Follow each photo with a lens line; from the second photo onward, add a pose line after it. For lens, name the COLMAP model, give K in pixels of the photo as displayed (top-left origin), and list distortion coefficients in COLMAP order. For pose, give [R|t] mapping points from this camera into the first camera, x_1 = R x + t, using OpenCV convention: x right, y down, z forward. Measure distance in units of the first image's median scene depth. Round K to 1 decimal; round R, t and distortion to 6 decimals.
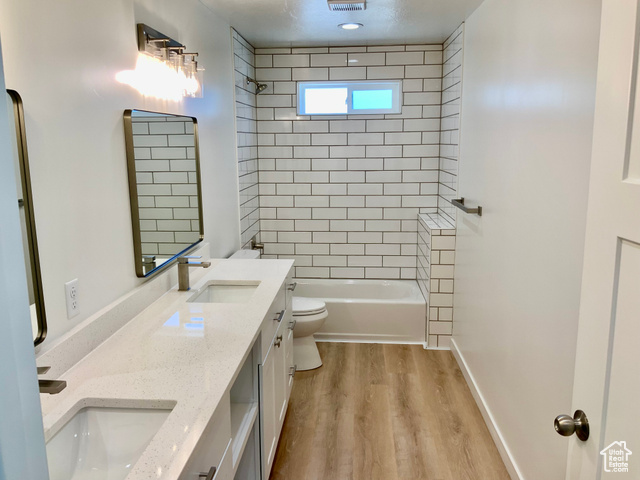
lens RADIAL K [[540.3, 0, 320.0], [0, 540.3, 240.0], [0, 0, 1]] dist [0.136205, -0.223598]
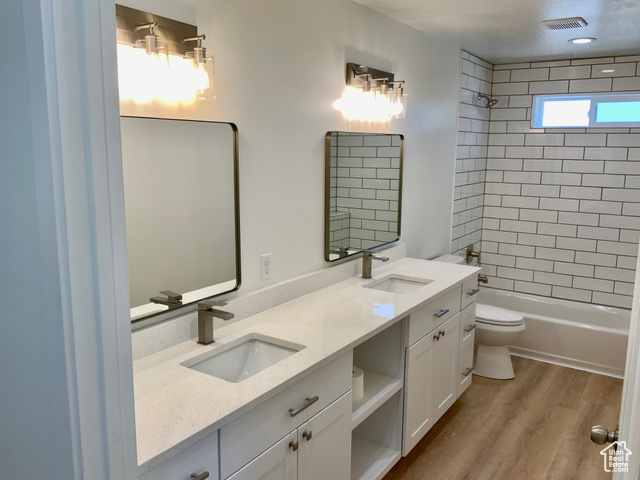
lens RADIAL K [[540.3, 0, 320.0], [0, 540.3, 240.0], [0, 0, 1]] dist [0.136205, -0.223598]
pose [[0.876381, 0.103310, -0.470408, 0.146114], [-0.109347, 0.993897, 0.014562, 0.001219], [0.469042, 0.038675, 0.882329, -0.076034]]
